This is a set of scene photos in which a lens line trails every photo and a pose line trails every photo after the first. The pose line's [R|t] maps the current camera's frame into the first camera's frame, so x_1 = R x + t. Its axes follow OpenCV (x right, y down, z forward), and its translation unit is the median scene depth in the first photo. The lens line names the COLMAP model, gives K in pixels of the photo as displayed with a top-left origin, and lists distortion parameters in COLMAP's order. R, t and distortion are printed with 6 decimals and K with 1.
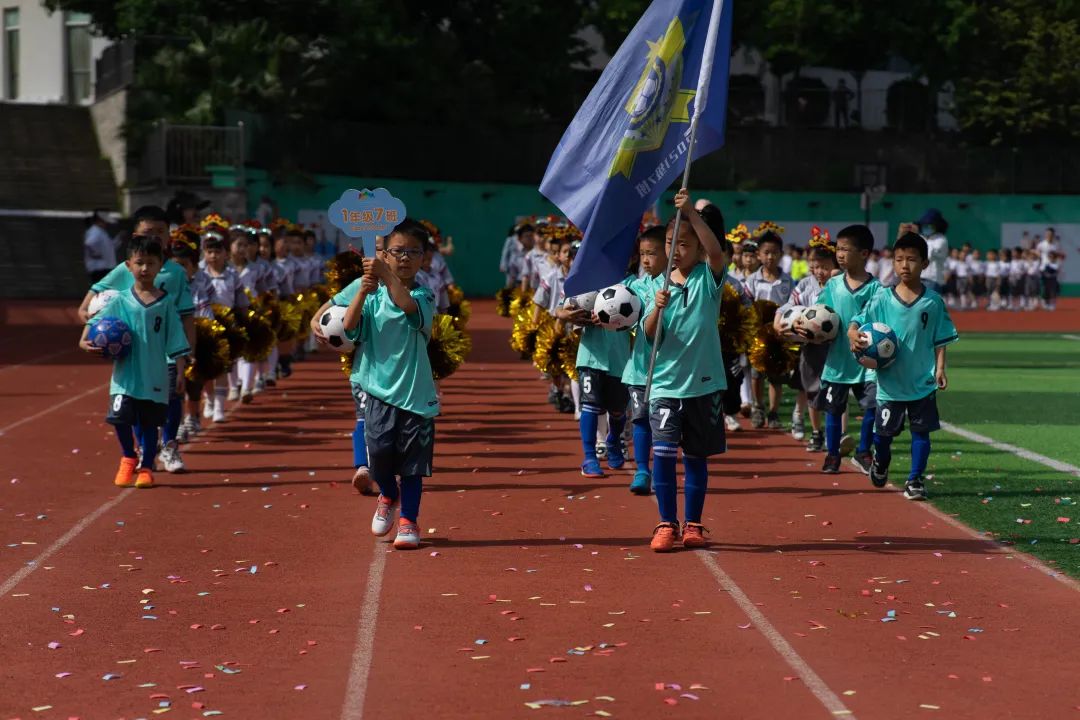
lens RADIAL K [[2542.9, 0, 540.0], [0, 2542.9, 360.0], [0, 0, 1]] dist [0.581693, -3.034826]
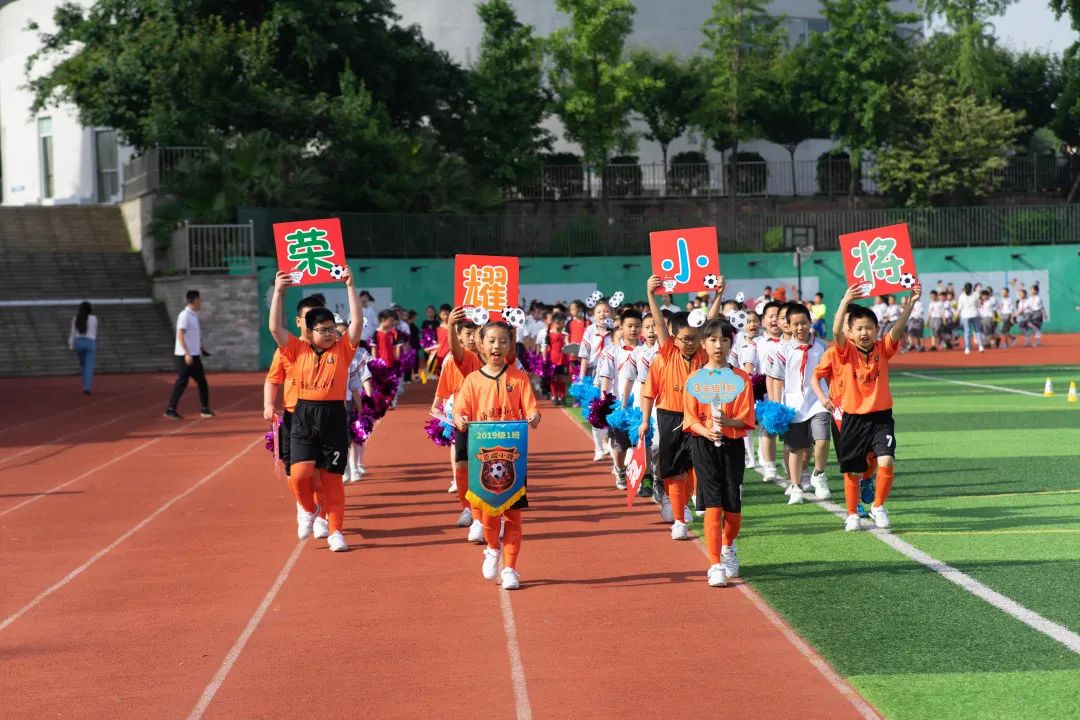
lens RADIAL K [[2542.9, 0, 540.0], [0, 2542.9, 360.0], [0, 0, 1]] dist [0.581693, -3.034826]
pose [[0.999174, -0.040124, -0.006392, 0.016969], [0.039989, 0.999002, -0.019912, 0.001344], [0.007184, 0.019640, 0.999781, -0.139841]]
